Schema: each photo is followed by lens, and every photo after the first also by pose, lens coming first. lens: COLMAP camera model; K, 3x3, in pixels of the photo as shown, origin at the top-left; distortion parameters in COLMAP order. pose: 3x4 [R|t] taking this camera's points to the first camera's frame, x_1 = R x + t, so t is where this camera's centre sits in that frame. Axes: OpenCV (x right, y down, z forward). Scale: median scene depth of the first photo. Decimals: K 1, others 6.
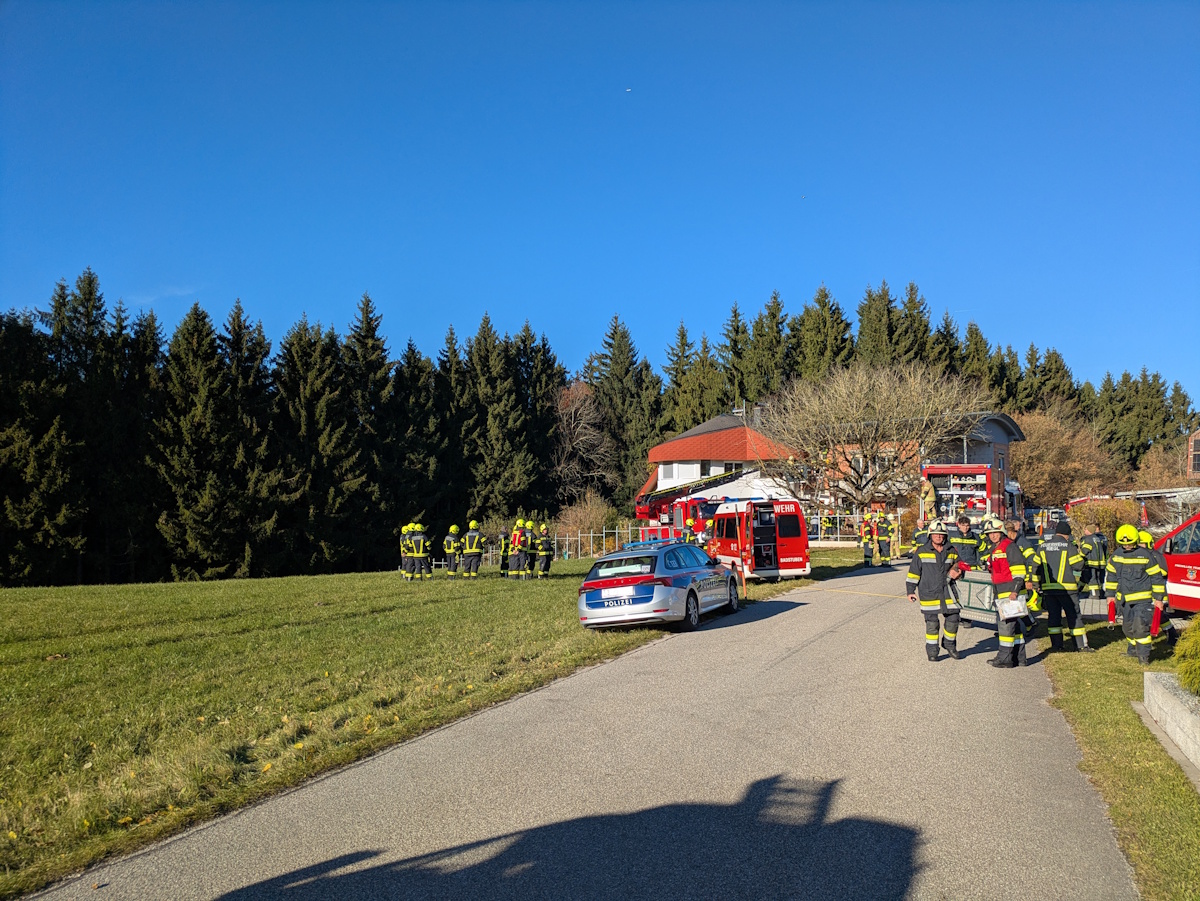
lens RADIAL K [[854.4, 0, 599.5], [0, 854.4, 504.2], [0, 0, 1]] dist [0.004904, -0.001016]
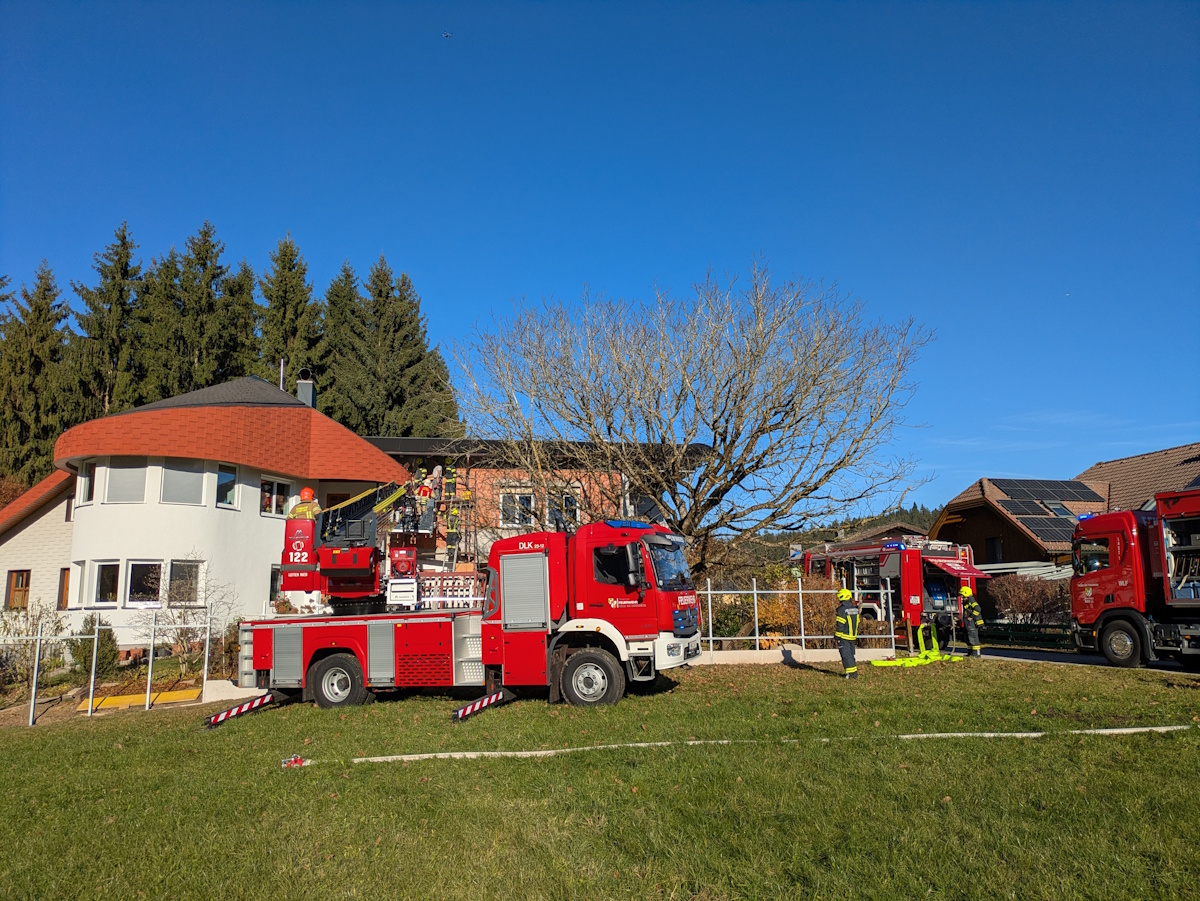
lens RADIAL K [[891.2, 0, 617.2], [0, 891.2, 455.4], [0, 0, 1]] dist [0.011256, -0.007419]
pose [[0.629587, 0.135092, 0.765095, -0.072080], [-0.011229, 0.986246, -0.164900, 0.011416], [-0.776849, 0.095227, 0.622445, 0.404034]]
